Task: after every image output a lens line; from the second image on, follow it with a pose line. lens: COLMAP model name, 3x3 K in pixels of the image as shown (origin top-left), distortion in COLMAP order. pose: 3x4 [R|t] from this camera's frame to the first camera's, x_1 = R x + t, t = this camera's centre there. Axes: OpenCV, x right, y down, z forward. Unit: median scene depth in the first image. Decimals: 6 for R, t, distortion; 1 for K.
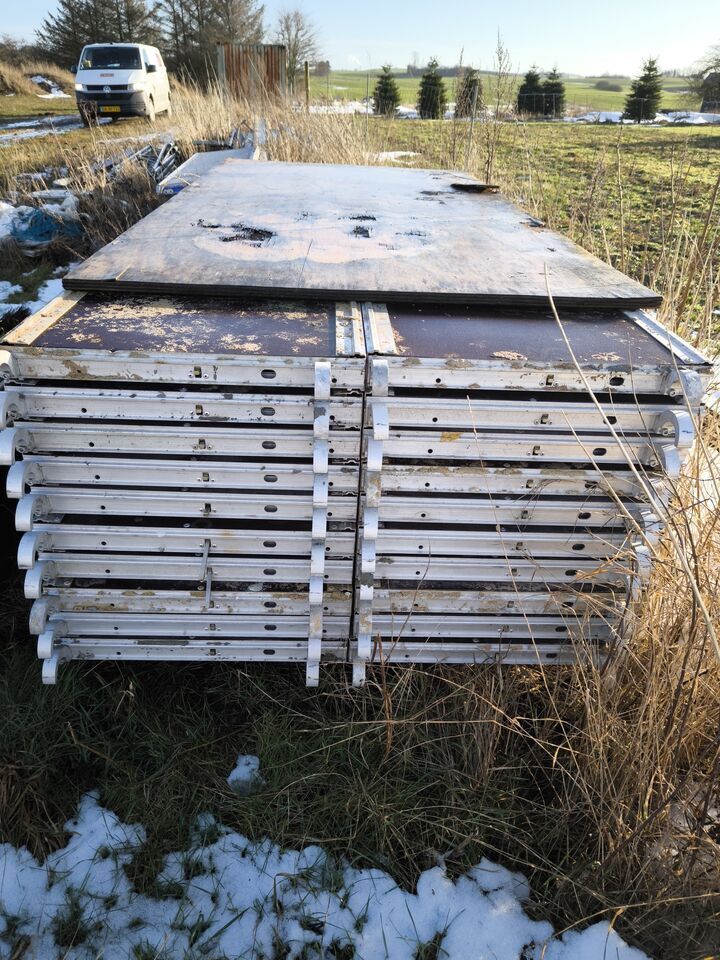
lens RADIAL K [[666.5, 0, 367.4], [0, 666.5, 481.7], [0, 0, 1]] dist [0.058984, -0.054509]
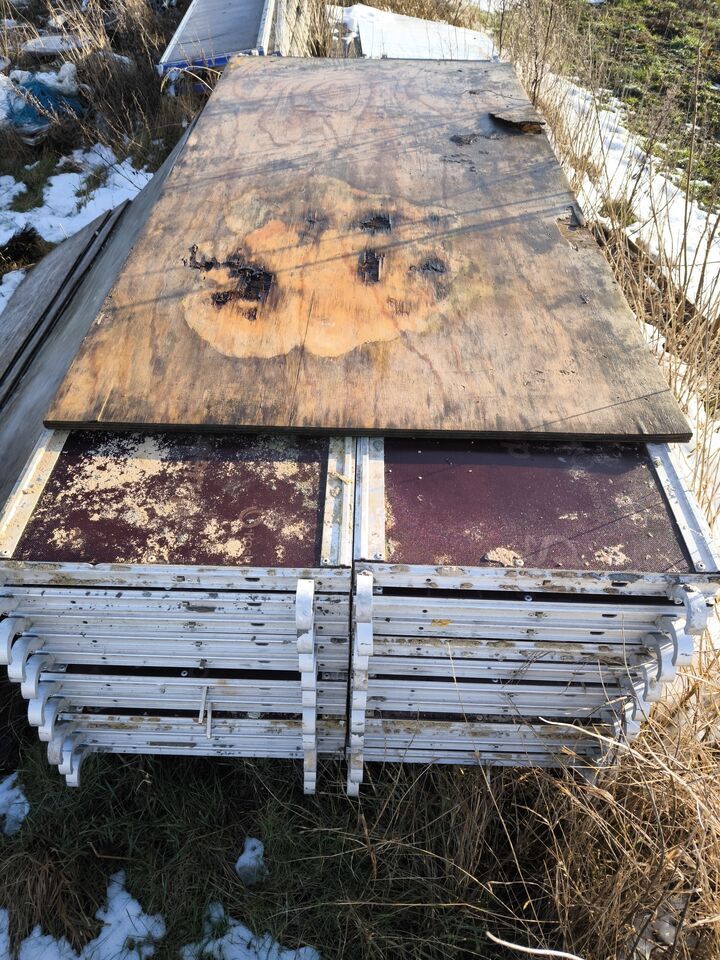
lens RADIAL K [[667.7, 0, 360.0], [0, 667.7, 480.0], [0, 0, 1]] dist [0.056945, -0.047487]
pose [[0.997572, 0.022493, -0.065905, 0.064090], [-0.004434, 0.964994, 0.262235, -0.509656], [0.069496, -0.261307, 0.962751, 0.098849]]
